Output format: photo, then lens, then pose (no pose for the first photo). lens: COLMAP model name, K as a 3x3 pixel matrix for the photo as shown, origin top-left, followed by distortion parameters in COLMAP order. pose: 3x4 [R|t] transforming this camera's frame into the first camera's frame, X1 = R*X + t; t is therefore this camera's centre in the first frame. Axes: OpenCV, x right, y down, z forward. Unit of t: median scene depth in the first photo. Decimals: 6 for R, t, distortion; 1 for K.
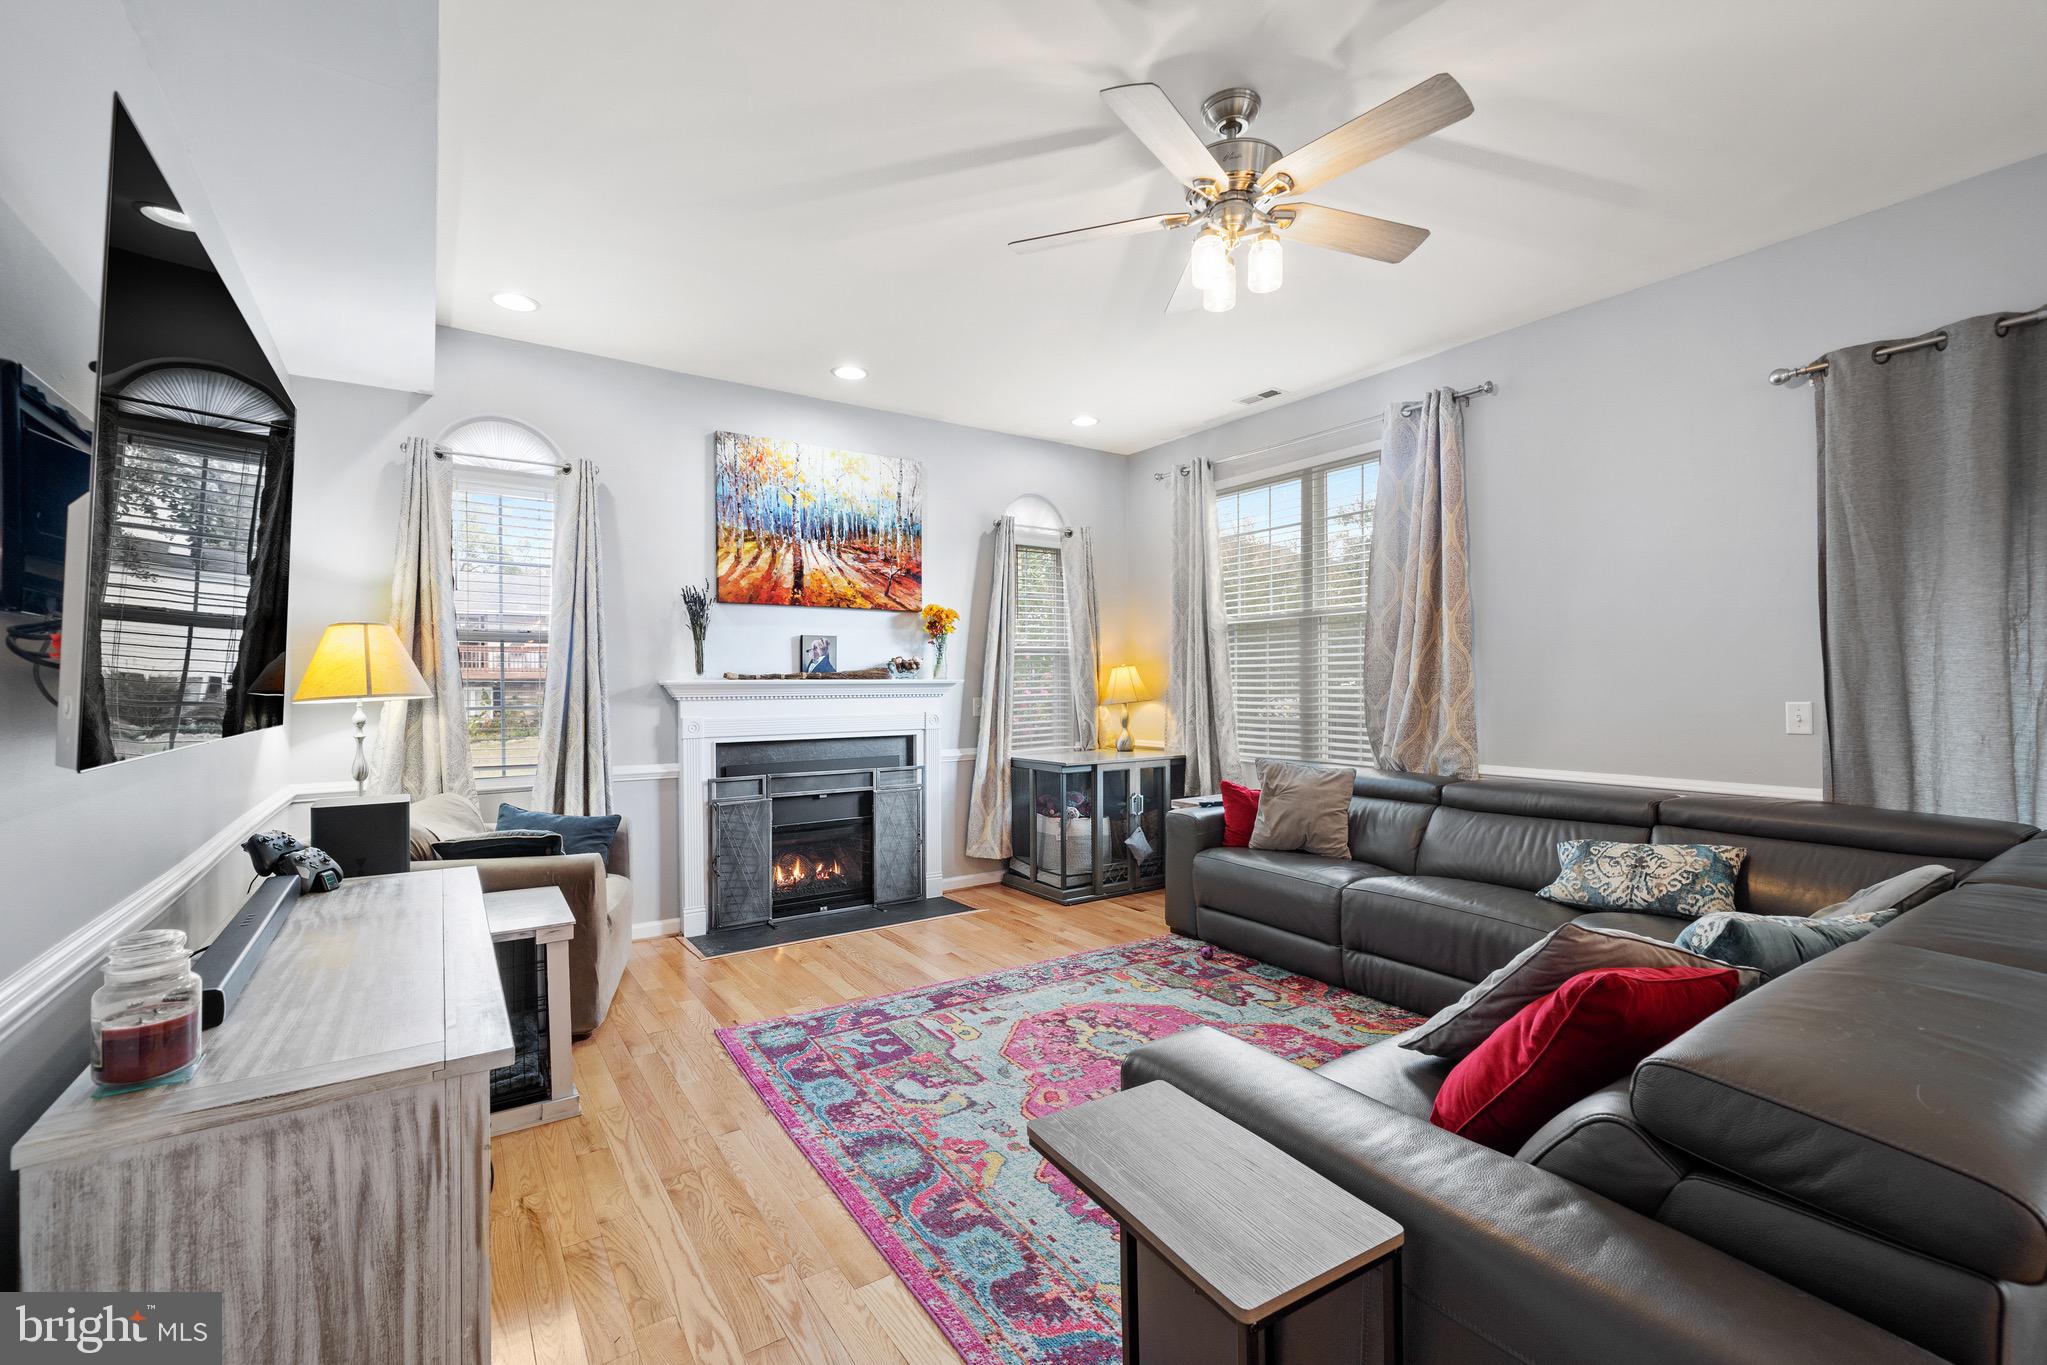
lens RADIAL K [[870.3, 0, 1023.5], [0, 870.3, 682.5], [0, 0, 1]] dist [-0.000045, 0.000027]
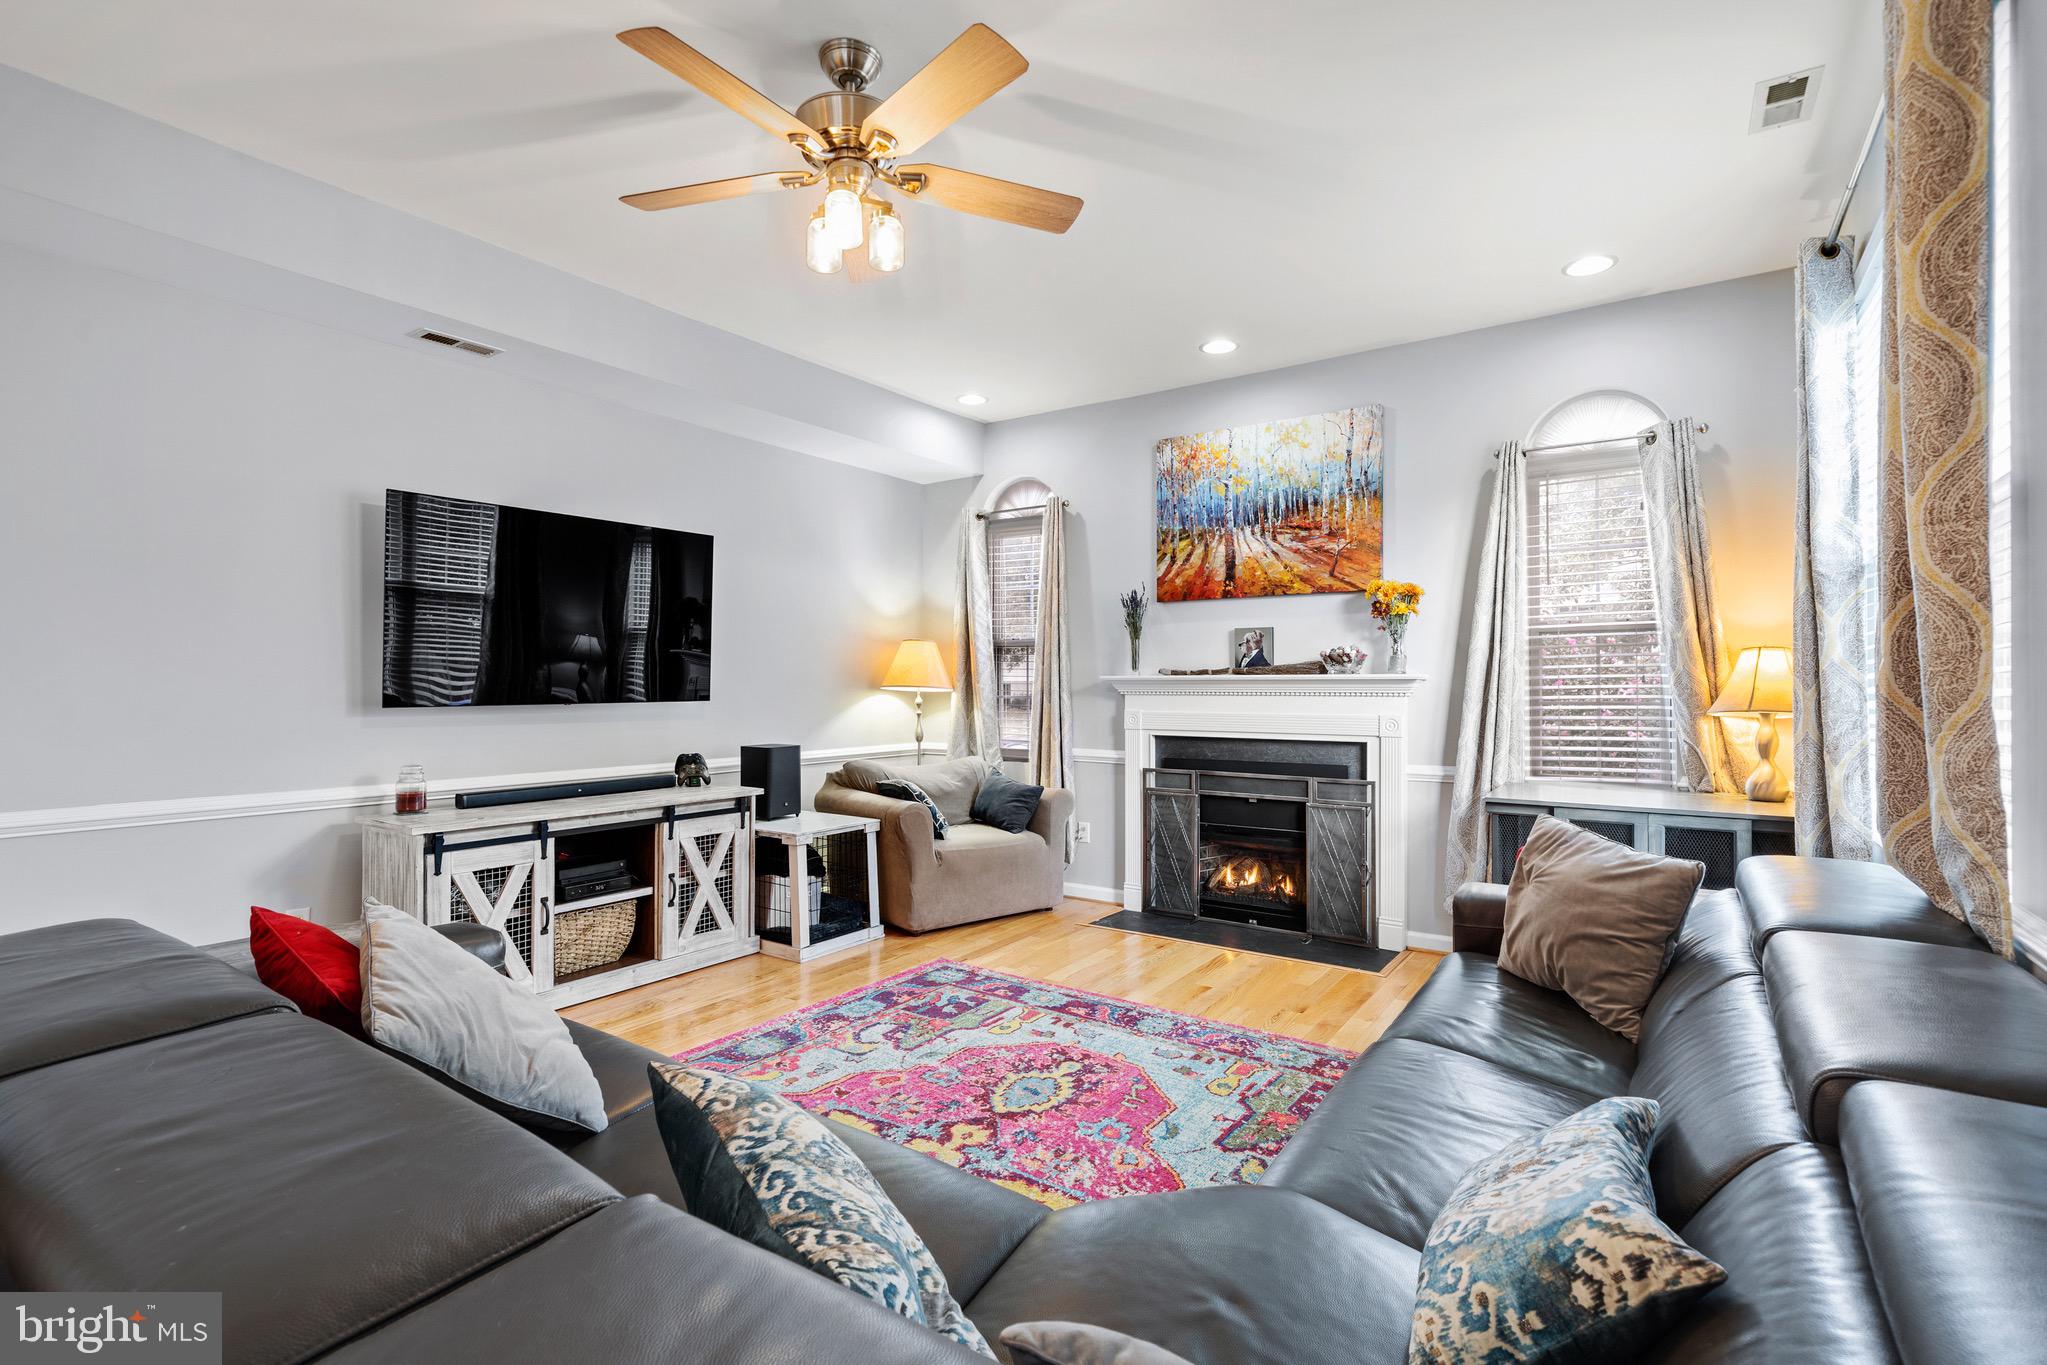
lens RADIAL K [[944.3, 0, 1018.5], [0, 944.3, 675.5], [0, 0, 1]] dist [-0.000575, -0.000043]
pose [[0.358468, -0.000670, -0.933542, 0.662852], [0.001823, 0.999998, -0.000018, -0.003552], [0.933540, -0.001695, 0.358468, 0.431328]]
